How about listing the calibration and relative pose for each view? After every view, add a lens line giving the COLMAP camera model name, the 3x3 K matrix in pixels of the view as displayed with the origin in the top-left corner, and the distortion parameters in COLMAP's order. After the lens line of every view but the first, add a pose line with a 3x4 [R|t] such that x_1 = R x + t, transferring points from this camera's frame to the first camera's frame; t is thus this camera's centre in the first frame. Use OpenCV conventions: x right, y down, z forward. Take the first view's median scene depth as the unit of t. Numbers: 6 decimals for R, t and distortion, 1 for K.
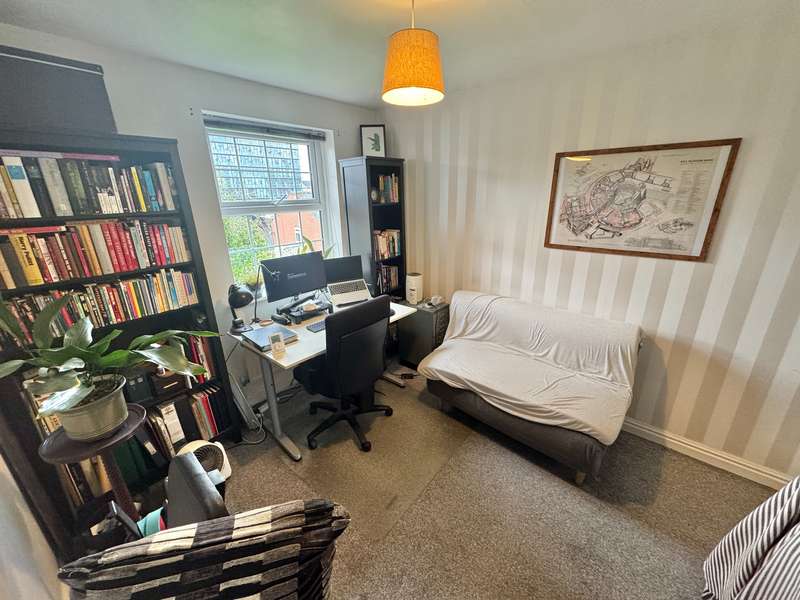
lens RADIAL K [[322.3, 0, 398.5], [0, 322.3, 299.5], [0, 0, 1]] dist [-0.000679, -0.000048]
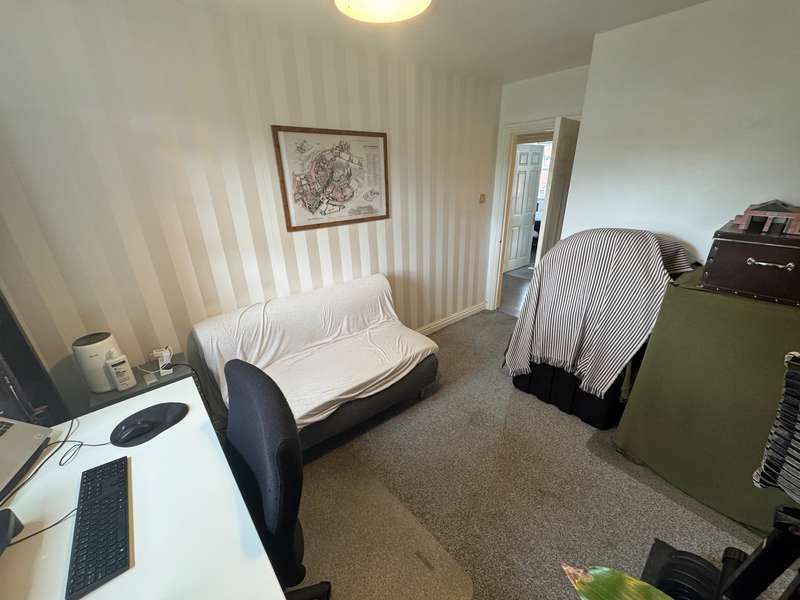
lens RADIAL K [[322.3, 0, 398.5], [0, 322.3, 299.5], [0, 0, 1]] dist [-0.000679, -0.000048]
pose [[0.142225, -0.353419, 0.924590, -0.462633], [0.335126, 0.896113, 0.290983, -0.169810], [-0.931377, 0.268469, 0.245890, 0.600648]]
